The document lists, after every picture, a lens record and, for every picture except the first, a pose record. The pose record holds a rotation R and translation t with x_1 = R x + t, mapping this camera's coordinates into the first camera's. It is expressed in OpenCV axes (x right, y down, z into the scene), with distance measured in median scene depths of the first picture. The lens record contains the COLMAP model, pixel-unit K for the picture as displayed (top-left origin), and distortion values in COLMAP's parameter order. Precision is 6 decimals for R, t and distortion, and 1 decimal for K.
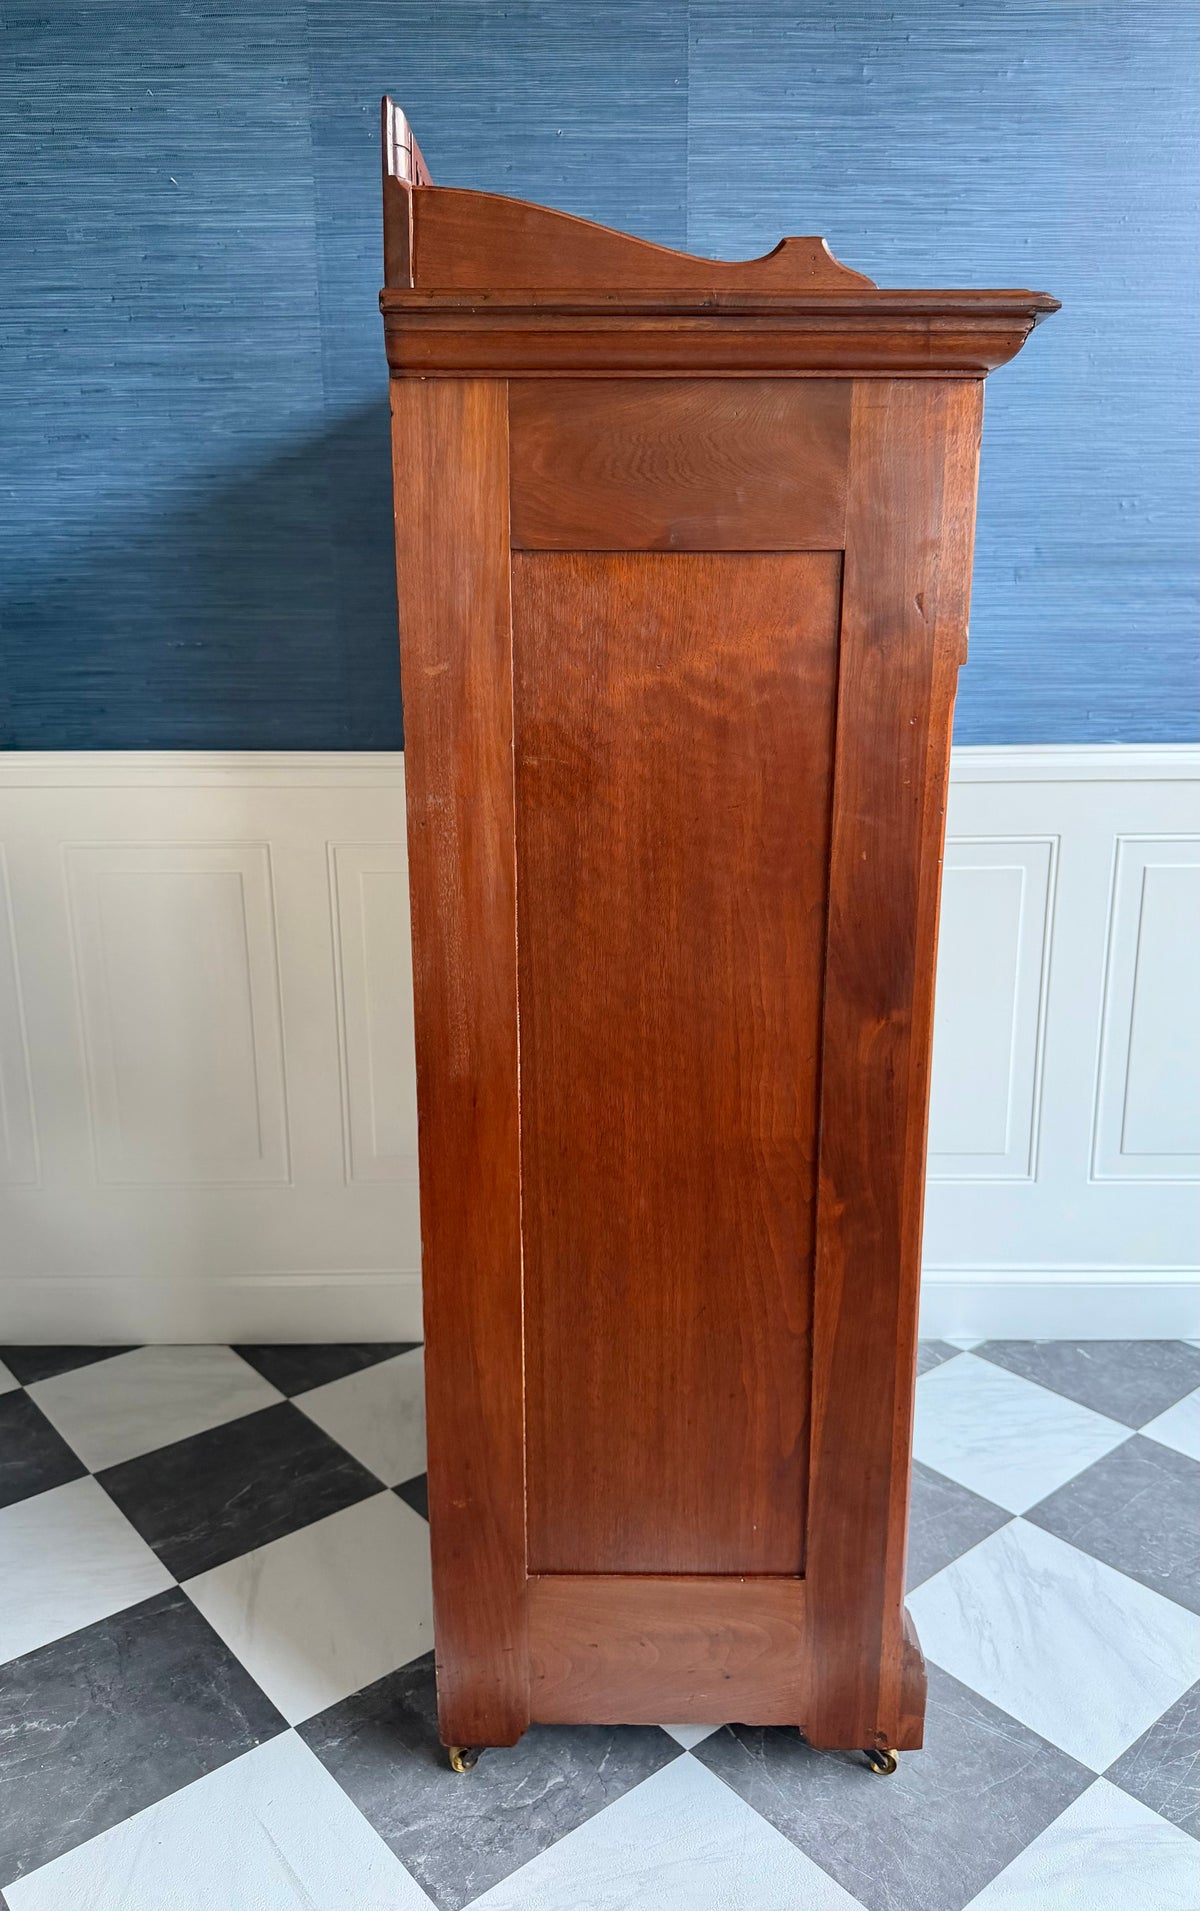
lens RADIAL K [[1397.5, 0, 634.8], [0, 1397.5, 960.3], [0, 0, 1]] dist [0.002022, -0.010814]
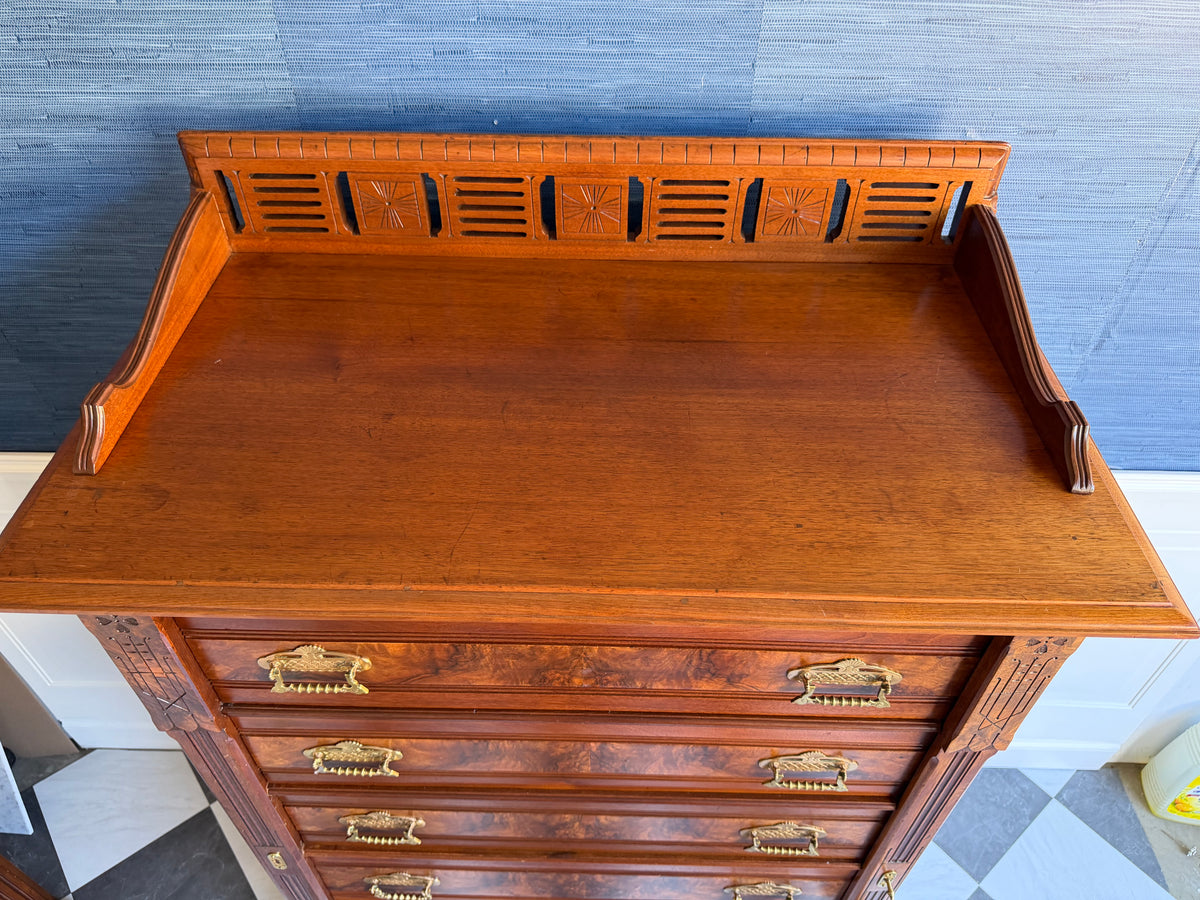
lens RADIAL K [[872.0, 0, 595.3], [0, 872.0, 455.3], [0, 0, 1]] dist [-0.009026, 0.002888]
pose [[0.999696, 0.022659, -0.009688, -0.043192], [-0.014368, 0.855321, 0.517900, -0.538413], [0.020021, -0.517603, 0.855386, 0.480303]]
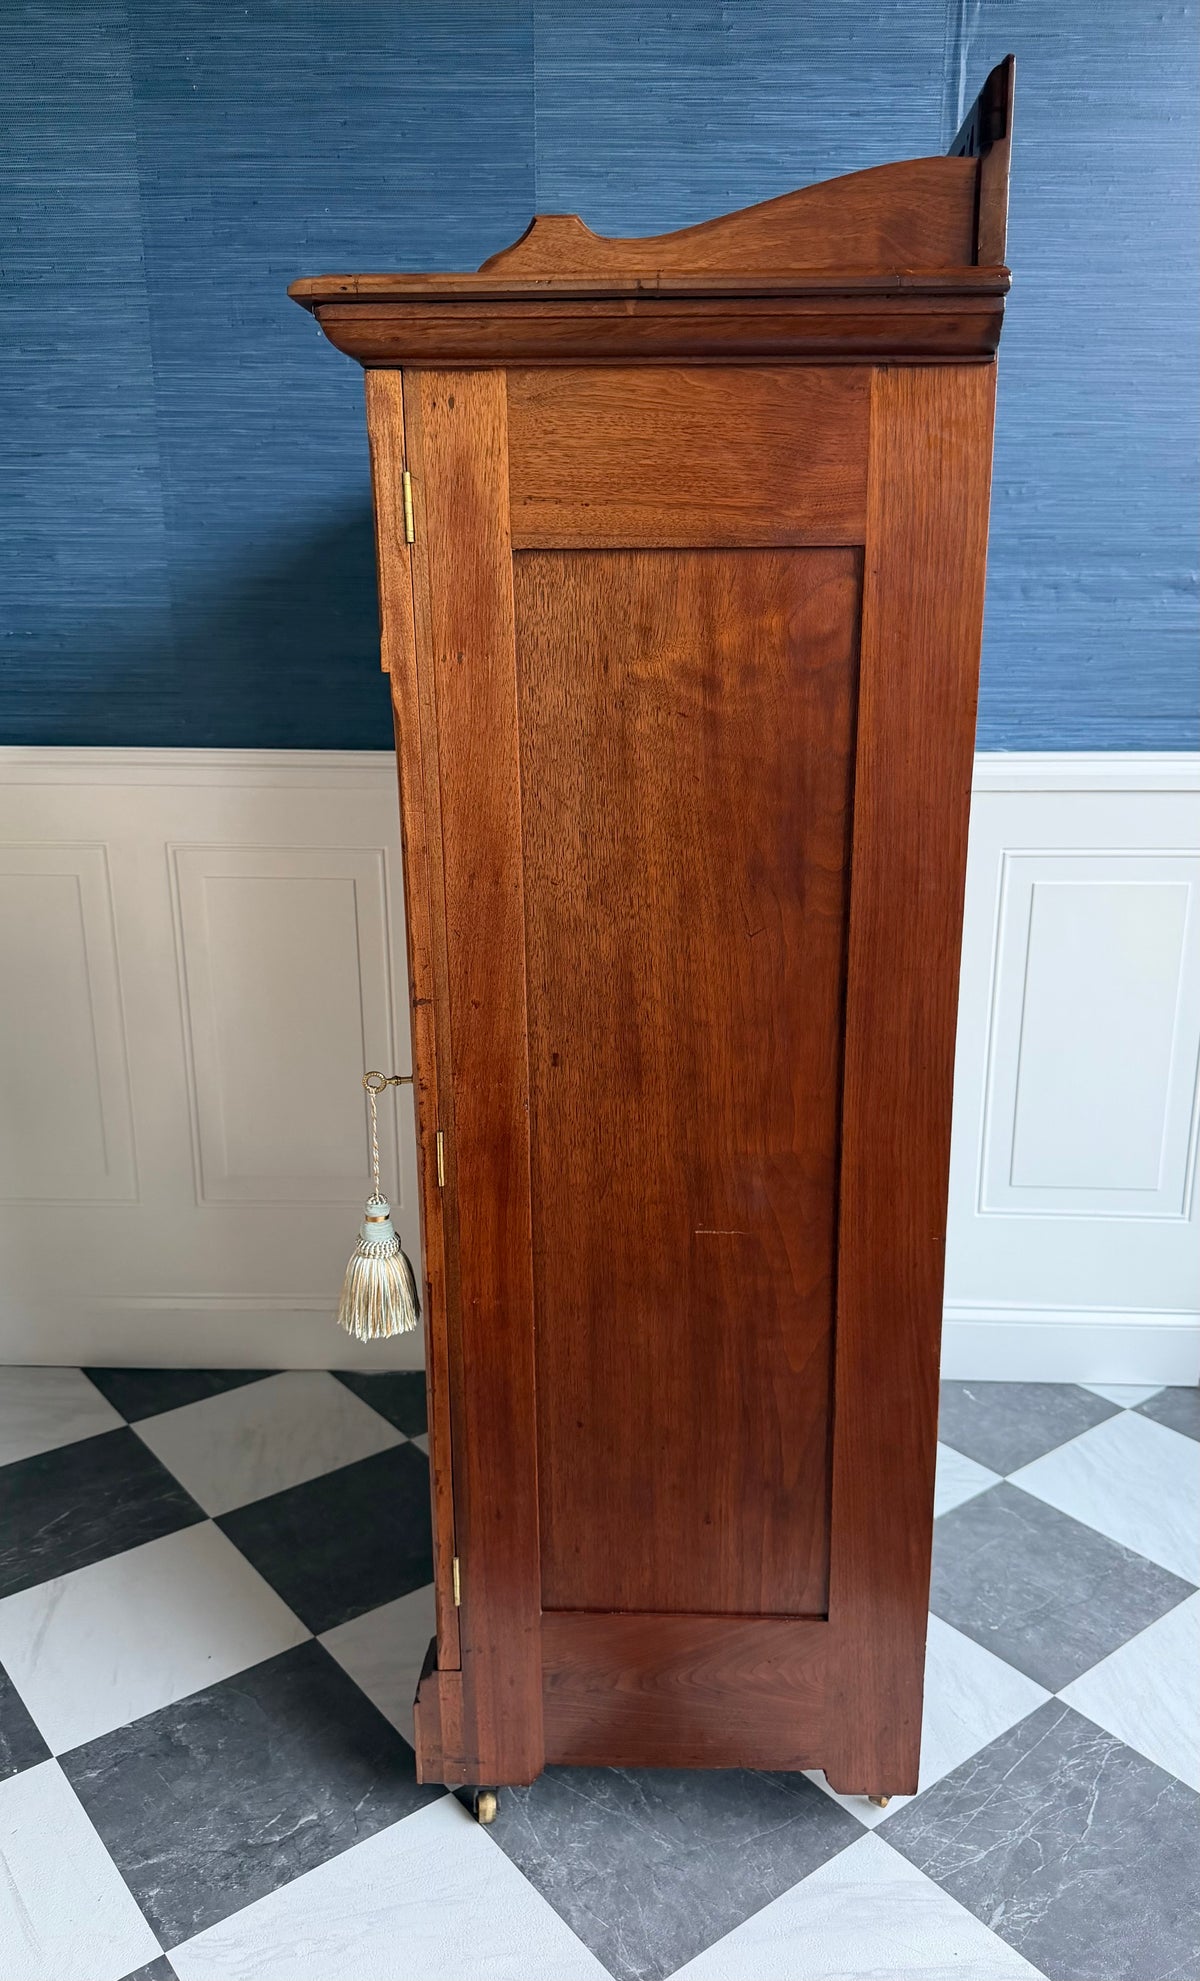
lens RADIAL K [[1495.1, 0, 655.9], [0, 1495.1, 1020.5], [0, 0, 1]] dist [-0.001133, -0.007755]
pose [[0.999593, 0.016024, -0.023591, 0.150763], [-0.015157, 0.999220, 0.036466, -0.008116], [0.024157, -0.036094, 0.999056, -0.011555]]
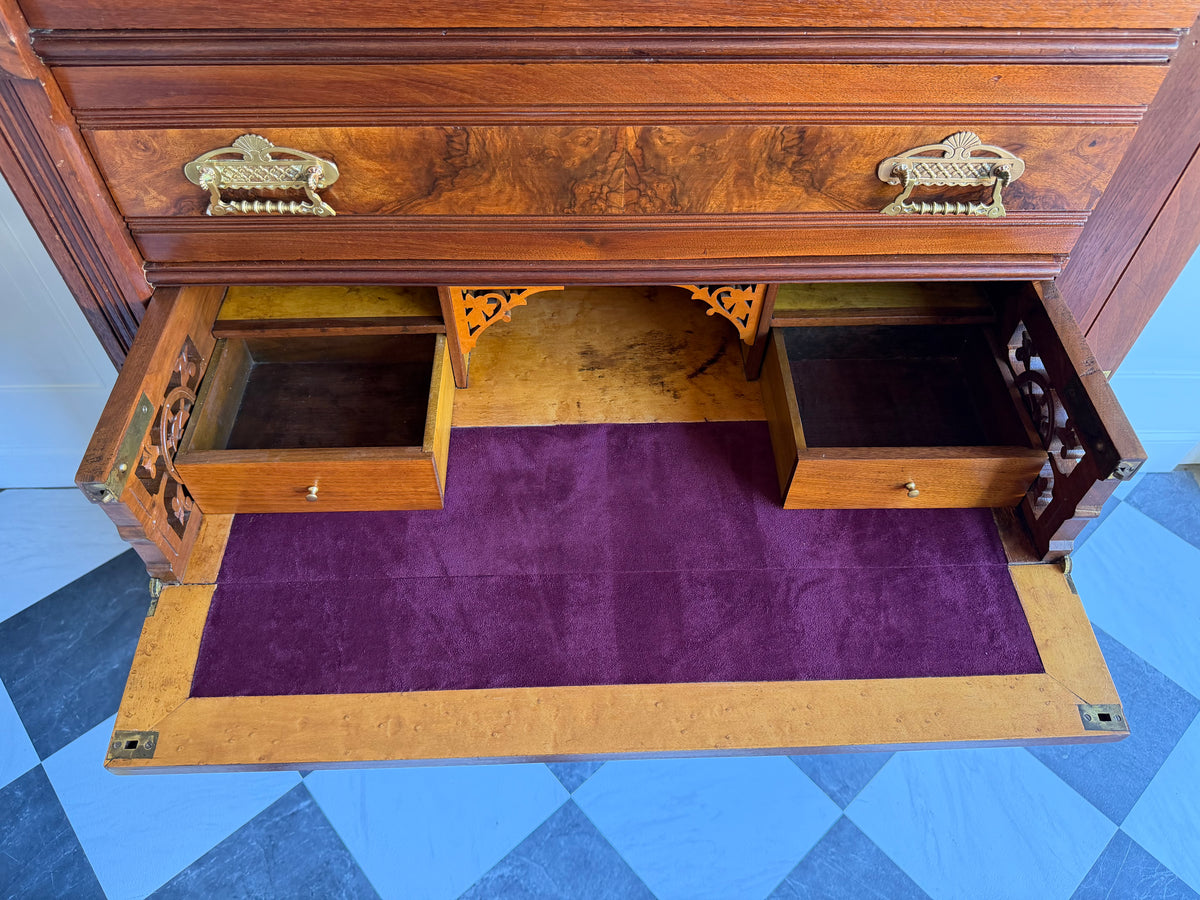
lens RADIAL K [[872.0, 0, 599.4], [0, 872.0, 446.3], [0, 0, 1]] dist [-0.009026, 0.002888]
pose [[0.999675, -0.007995, 0.024225, -0.065157], [-0.008301, 0.795995, 0.605247, -0.251864], [-0.024122, -0.605251, 0.795669, 0.491393]]
